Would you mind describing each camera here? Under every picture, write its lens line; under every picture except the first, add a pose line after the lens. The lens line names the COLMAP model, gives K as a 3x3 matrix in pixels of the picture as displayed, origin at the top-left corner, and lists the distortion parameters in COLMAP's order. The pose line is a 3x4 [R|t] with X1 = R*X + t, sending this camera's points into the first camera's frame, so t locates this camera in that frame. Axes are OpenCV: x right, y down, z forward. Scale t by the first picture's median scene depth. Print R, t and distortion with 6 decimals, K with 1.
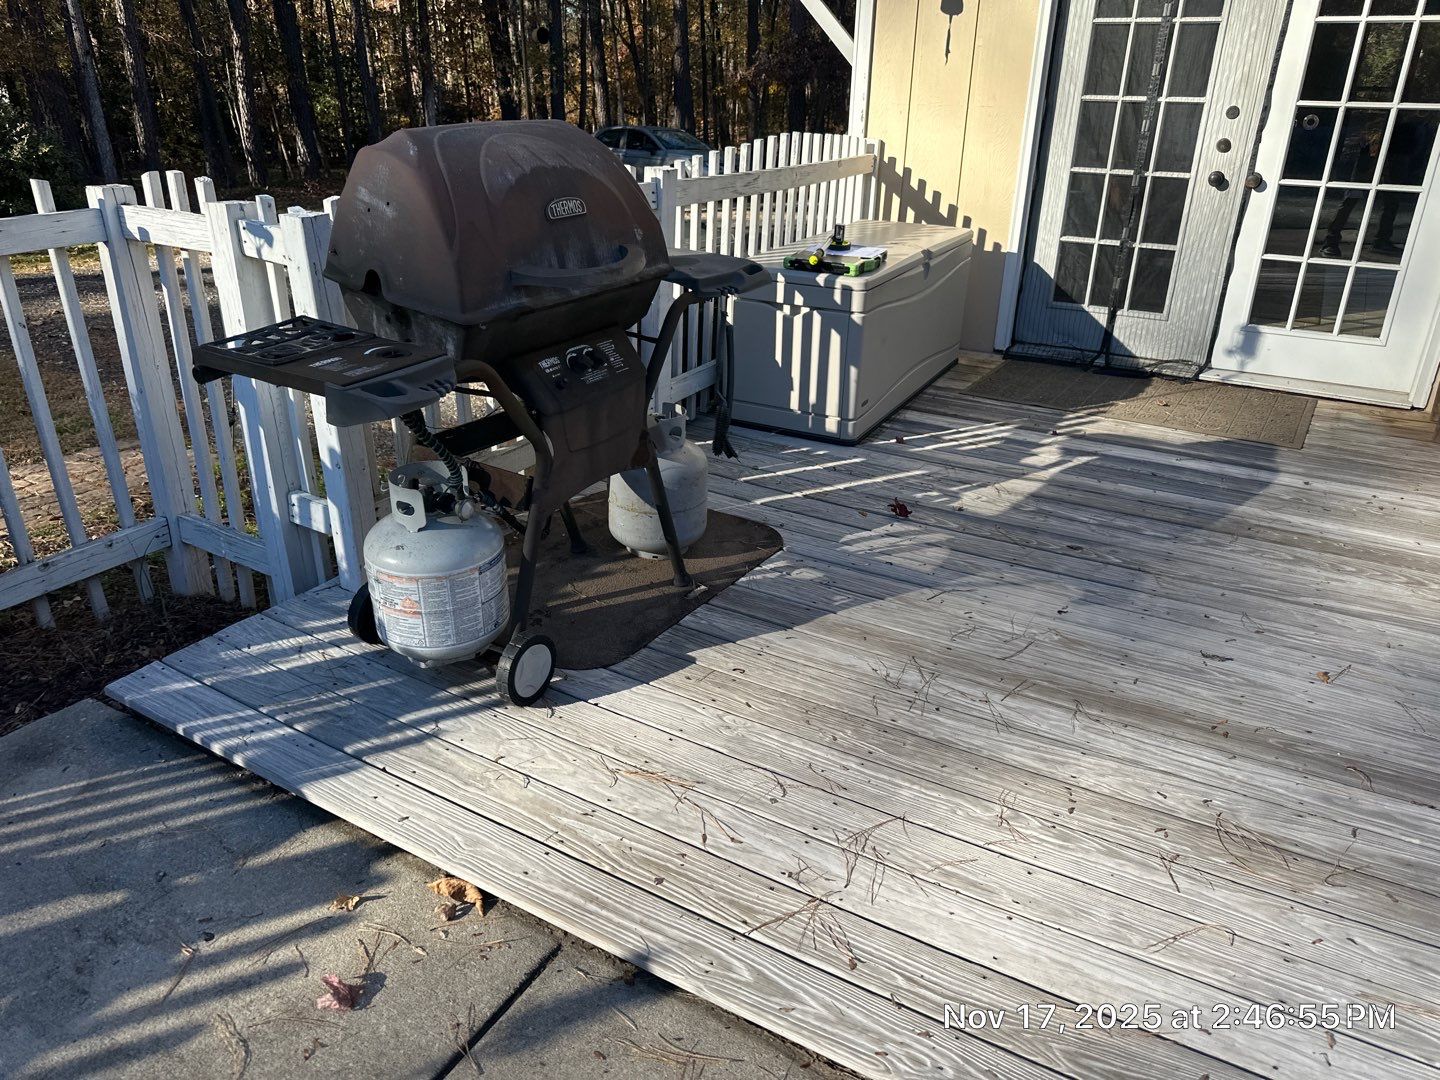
lens RADIAL K [[1013.2, 0, 720.0], [0, 1013.2, 540.0], [0, 0, 1]] dist [0.079559, -0.106229]
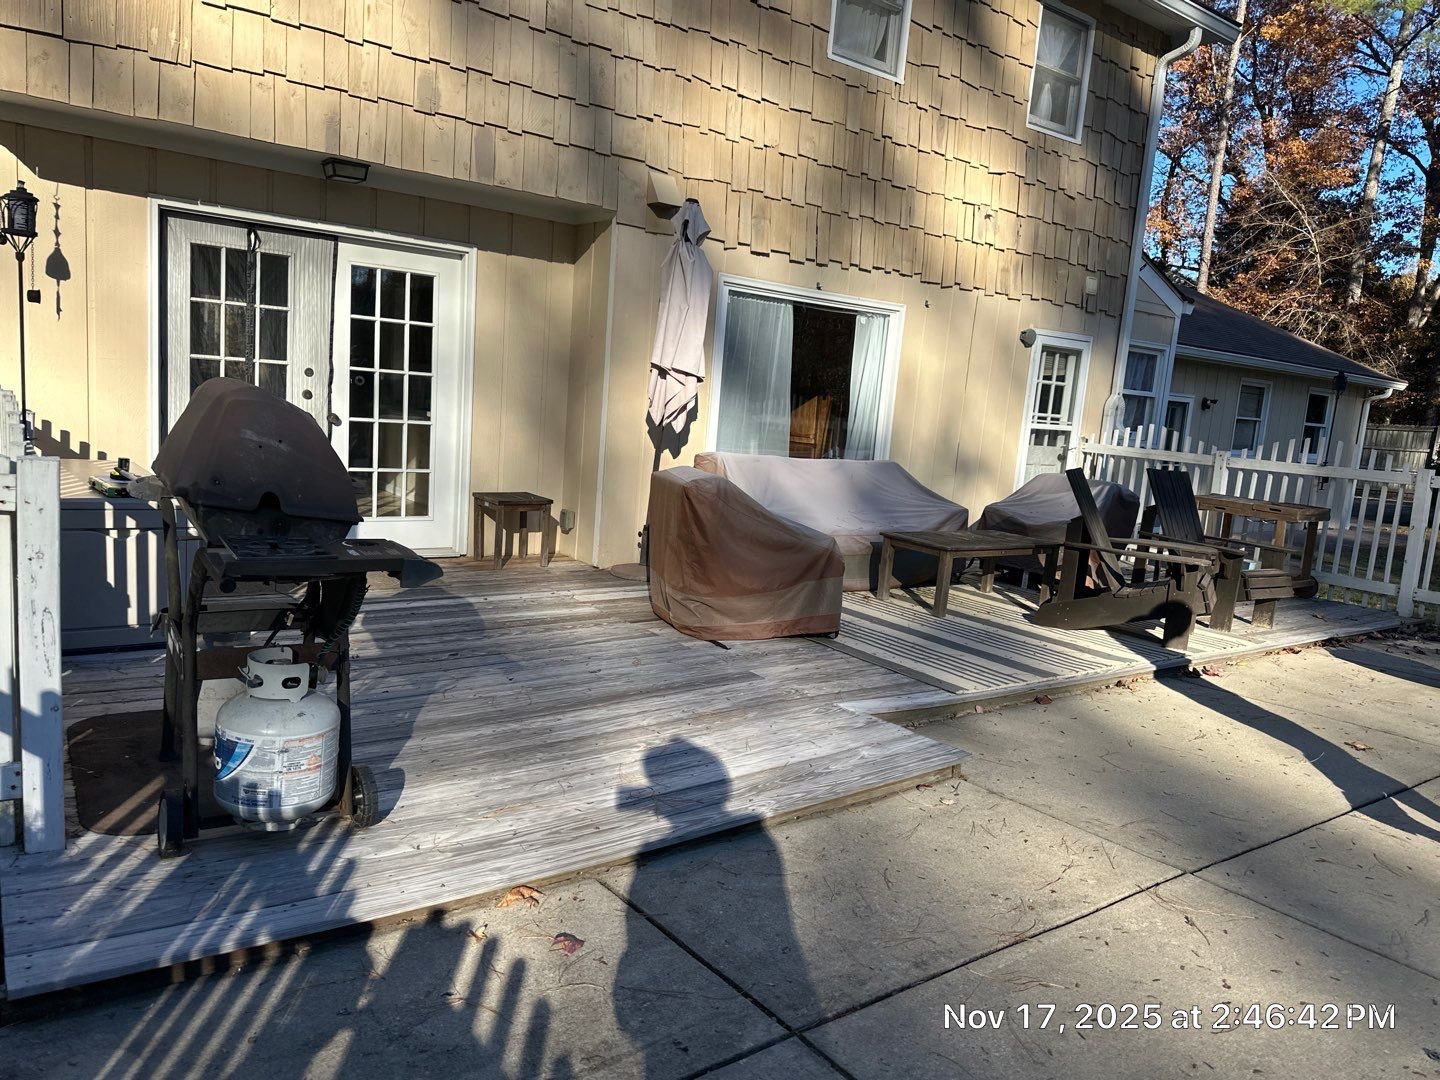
lens RADIAL K [[1061.7, 0, 720.0], [0, 1061.7, 540.0], [0, 0, 1]] dist [0.028124, -0.032366]
pose [[0.370149, -0.114875, 0.921843, -1.001857], [0.315595, 0.948856, -0.008480, -0.016603], [-0.873722, 0.294068, 0.387472, 0.025272]]
